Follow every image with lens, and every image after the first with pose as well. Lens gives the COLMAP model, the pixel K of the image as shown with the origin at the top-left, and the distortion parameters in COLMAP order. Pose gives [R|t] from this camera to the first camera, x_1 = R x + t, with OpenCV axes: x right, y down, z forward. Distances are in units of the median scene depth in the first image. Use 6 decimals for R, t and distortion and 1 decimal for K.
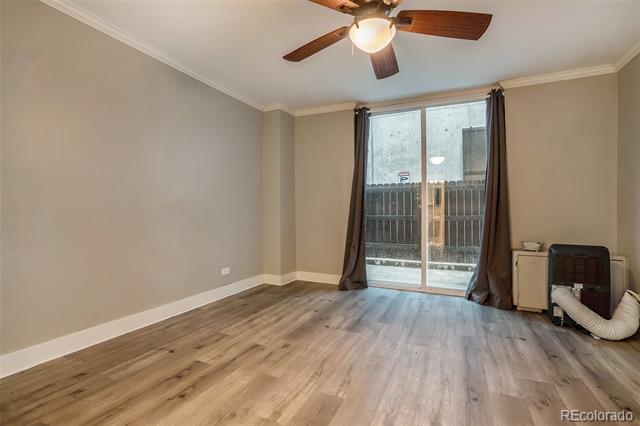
lens RADIAL K [[309.7, 0, 320.0], [0, 309.7, 213.0], [0, 0, 1]] dist [-0.058966, 0.000521]
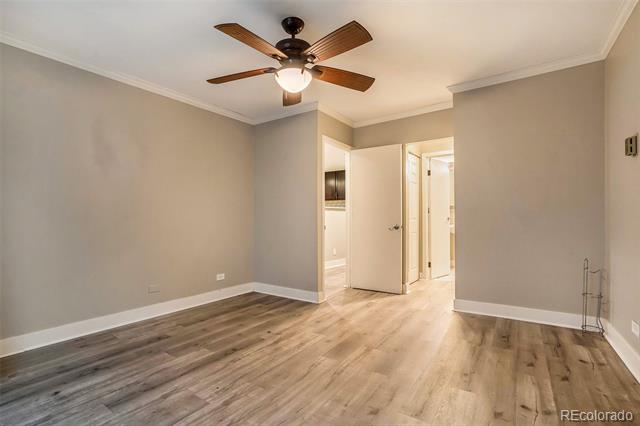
lens RADIAL K [[309.7, 0, 320.0], [0, 309.7, 213.0], [0, 0, 1]] dist [-0.058966, 0.000521]
pose [[-0.987169, 0.008427, 0.159459, -0.116992], [0.005224, 0.999776, -0.020496, -0.015073], [-0.159596, -0.019400, -0.986992, 1.970035]]
